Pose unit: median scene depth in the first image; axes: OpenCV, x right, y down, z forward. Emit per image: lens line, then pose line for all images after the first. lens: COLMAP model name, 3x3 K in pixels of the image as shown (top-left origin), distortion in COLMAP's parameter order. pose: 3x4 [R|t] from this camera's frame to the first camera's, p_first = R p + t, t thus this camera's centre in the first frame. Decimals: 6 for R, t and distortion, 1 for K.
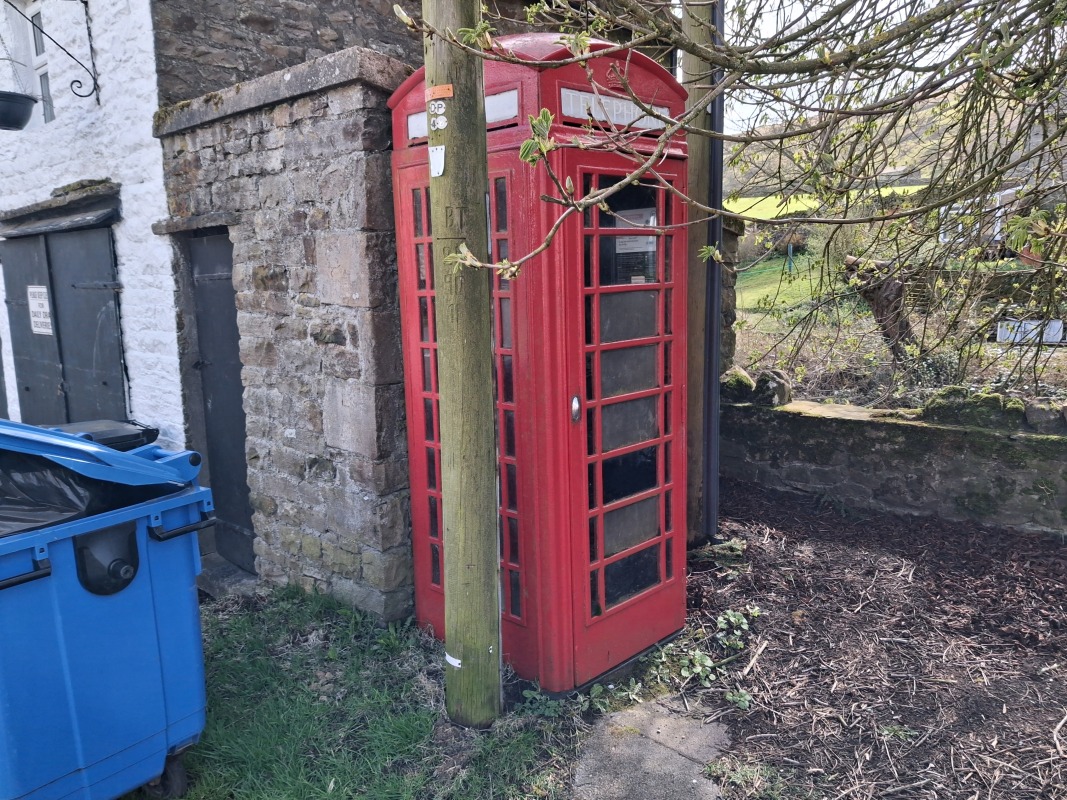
lens RADIAL K [[845.8, 0, 549.5], [0, 845.8, 398.1], [0, 0, 1]] dist [0.010871, 0.001020]
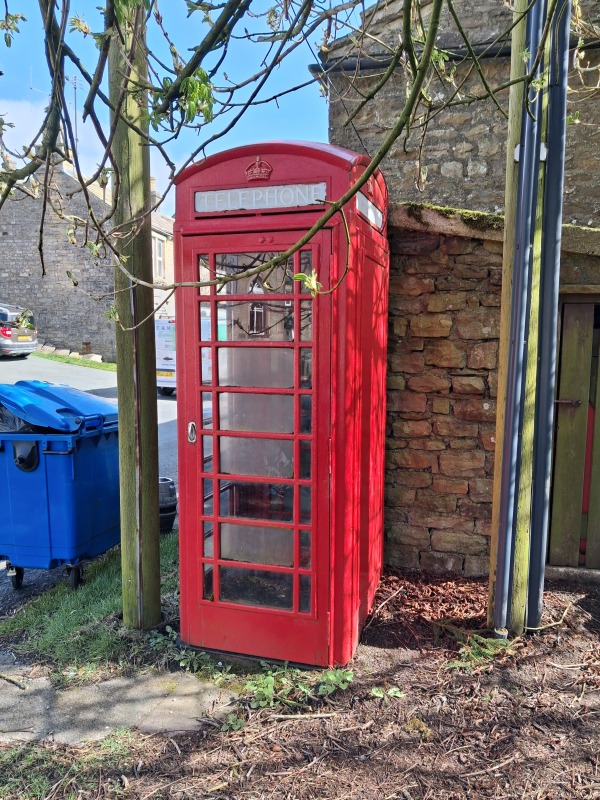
lens RADIAL K [[634.1, 0, 300.9], [0, 634.1, 402.4], [0, 0, 1]] dist [0.010871, 0.001020]
pose [[0.440703, 0.121165, -0.889438, 0.852135], [-0.153864, 0.986380, 0.058133, -0.101542], [0.884368, 0.111233, 0.453344, 0.607794]]
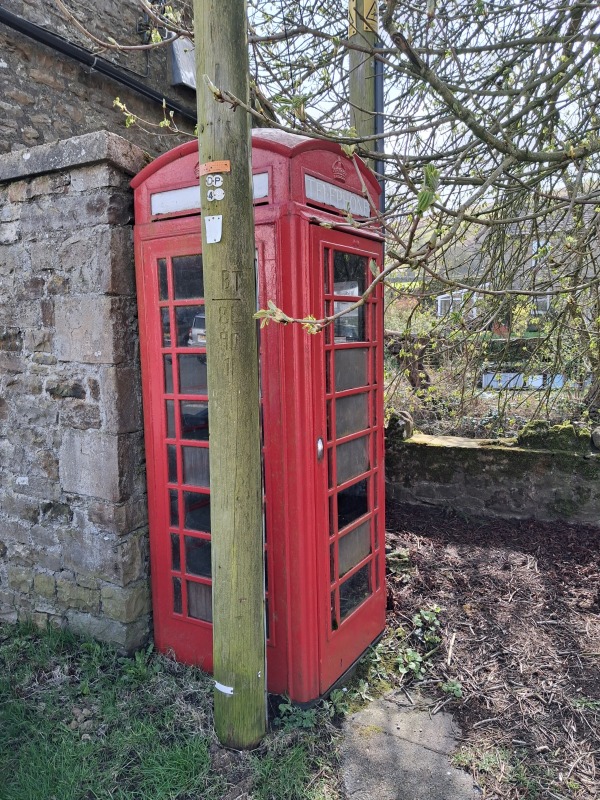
lens RADIAL K [[634.1, 0, 302.3], [0, 634.1, 401.2], [0, 0, 1]] dist [0.010871, 0.001020]
pose [[0.975071, -0.021535, 0.220846, -0.155856], [0.033167, 0.998243, -0.049098, -0.009896], [-0.219401, 0.055198, 0.974072, 0.140143]]
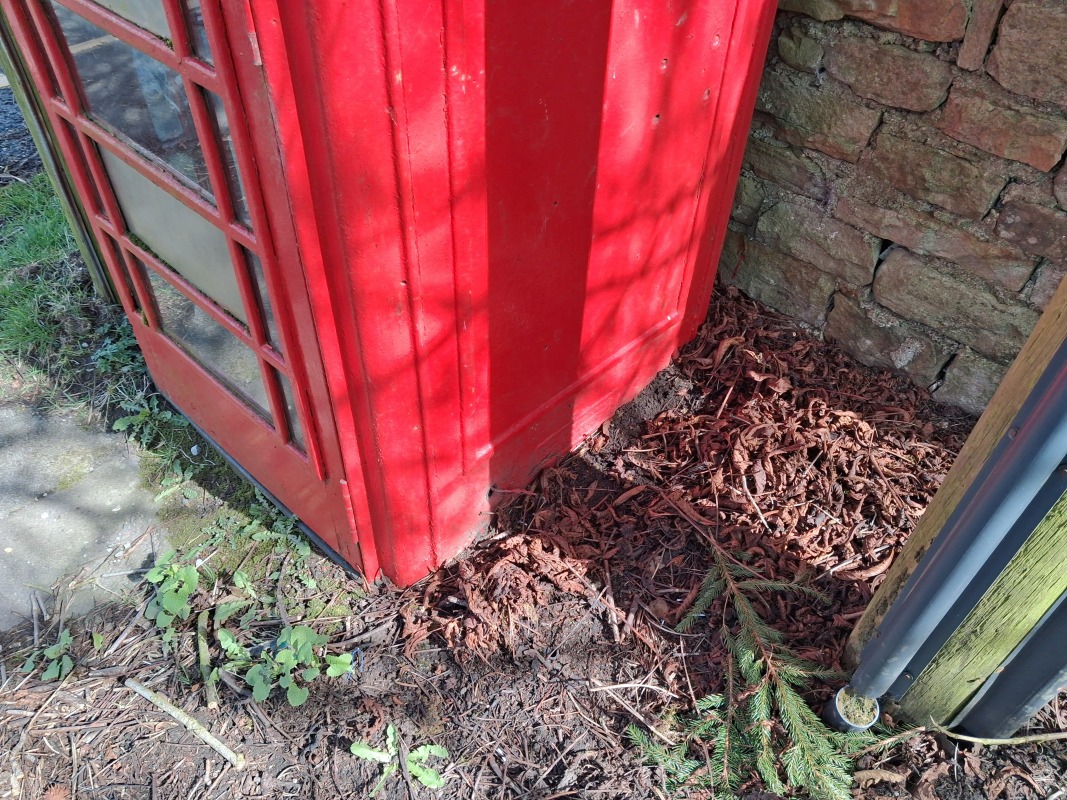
lens RADIAL K [[845.8, 0, 538.1], [0, 845.8, 407.1], [0, 0, 1]] dist [0.010871, 0.001020]
pose [[0.012338, 0.720590, -0.693252, 0.404305], [-0.187844, 0.682631, 0.706208, -0.090881], [0.982121, 0.121510, 0.143780, 1.067556]]
